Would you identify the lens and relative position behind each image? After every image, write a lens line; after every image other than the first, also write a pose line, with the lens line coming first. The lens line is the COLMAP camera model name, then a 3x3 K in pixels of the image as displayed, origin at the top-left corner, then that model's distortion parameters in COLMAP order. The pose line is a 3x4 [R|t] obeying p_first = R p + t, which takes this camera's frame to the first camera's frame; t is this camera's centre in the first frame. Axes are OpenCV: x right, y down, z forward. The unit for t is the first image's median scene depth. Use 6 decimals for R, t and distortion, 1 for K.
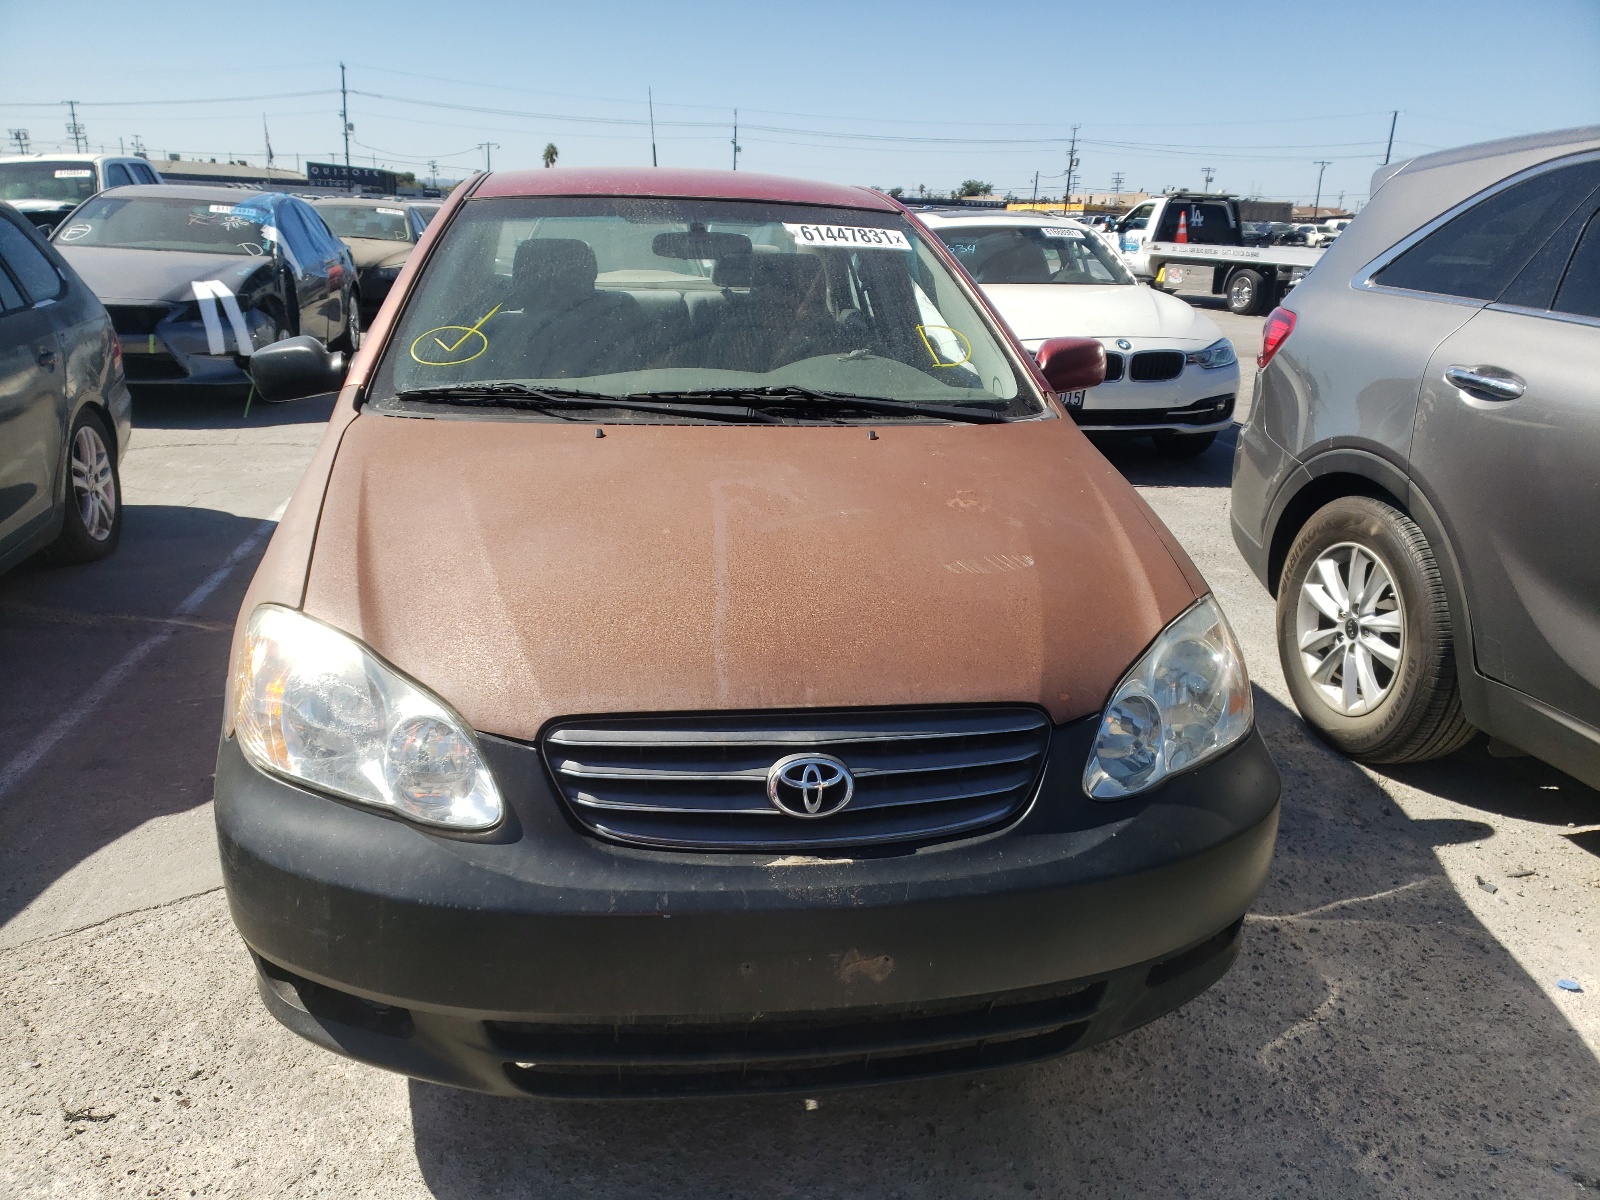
lens RADIAL K [[1218.2, 0, 766.4], [0, 1218.2, 601.0], [0, 0, 1]] dist [0.004408, -0.002076]
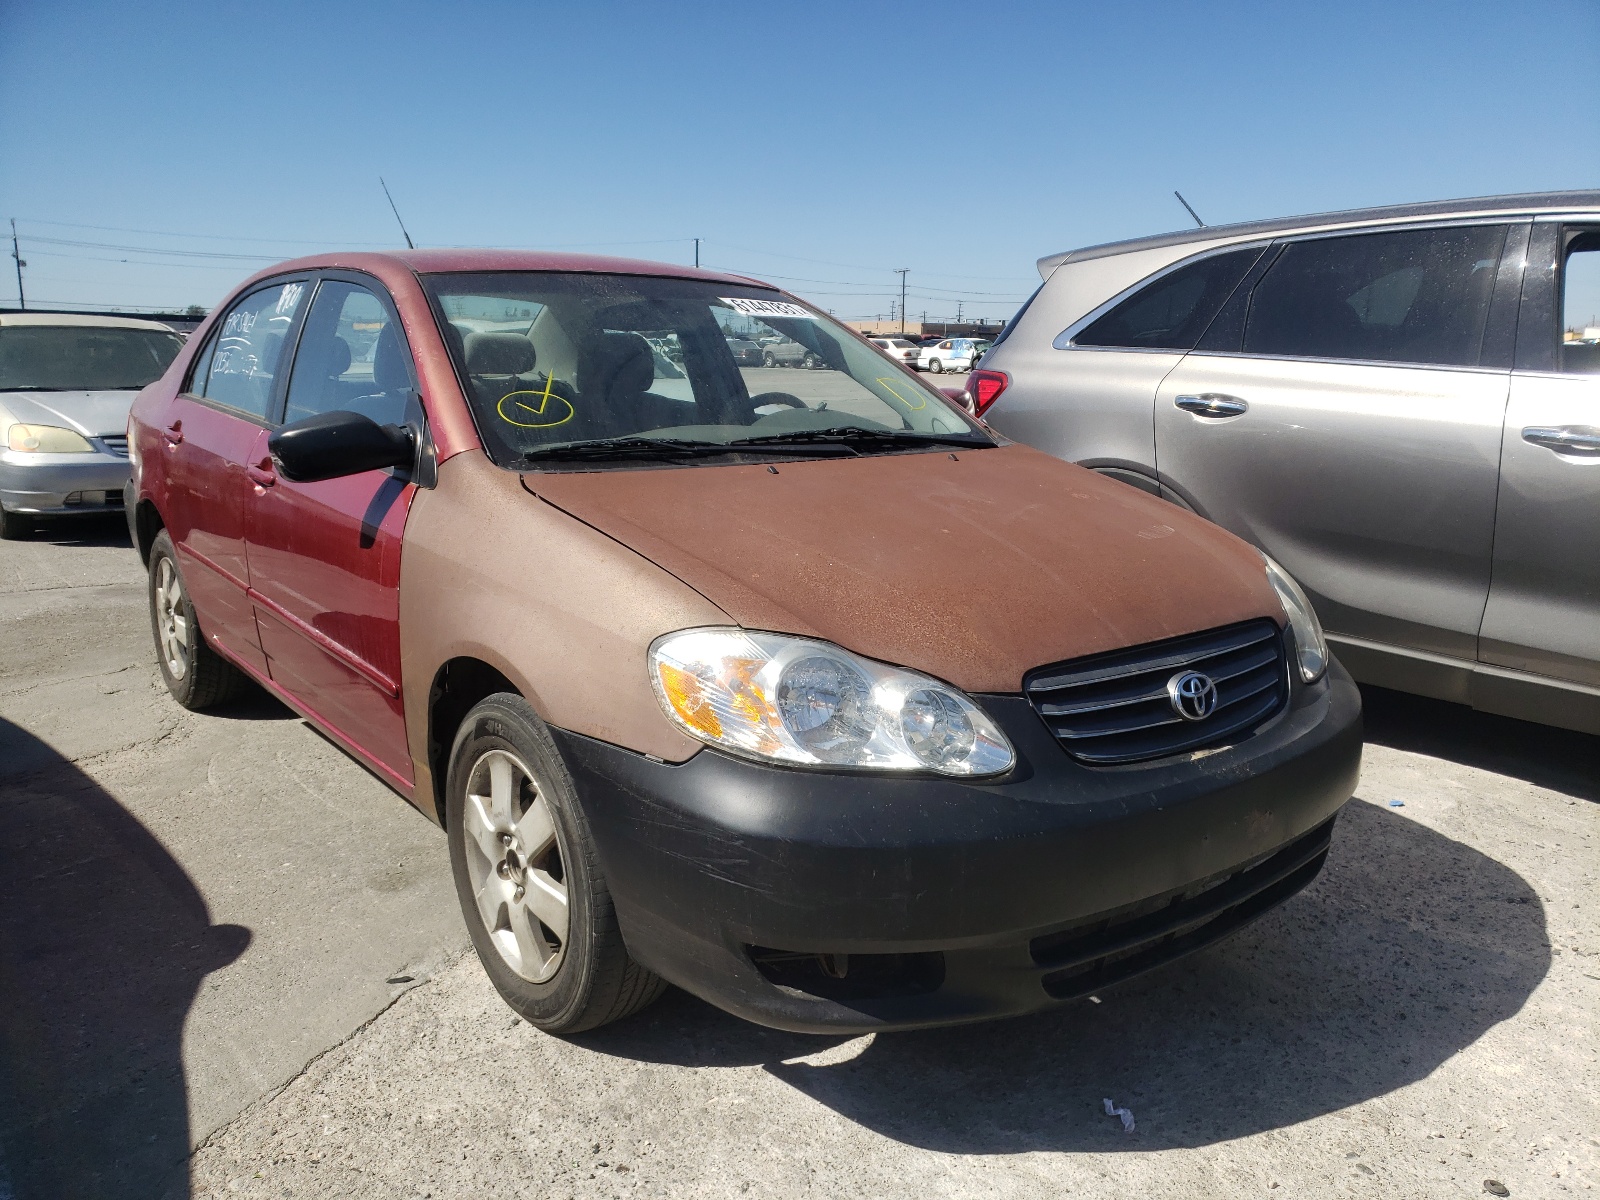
lens RADIAL K [[1218.2, 0, 766.4], [0, 1218.2, 601.0], [0, 0, 1]] dist [0.004408, -0.002076]
pose [[0.885453, -0.119589, 0.449079, -0.591706], [0.159863, 0.985731, -0.052705, 0.033041], [-0.436368, 0.118459, 0.891936, 0.035403]]
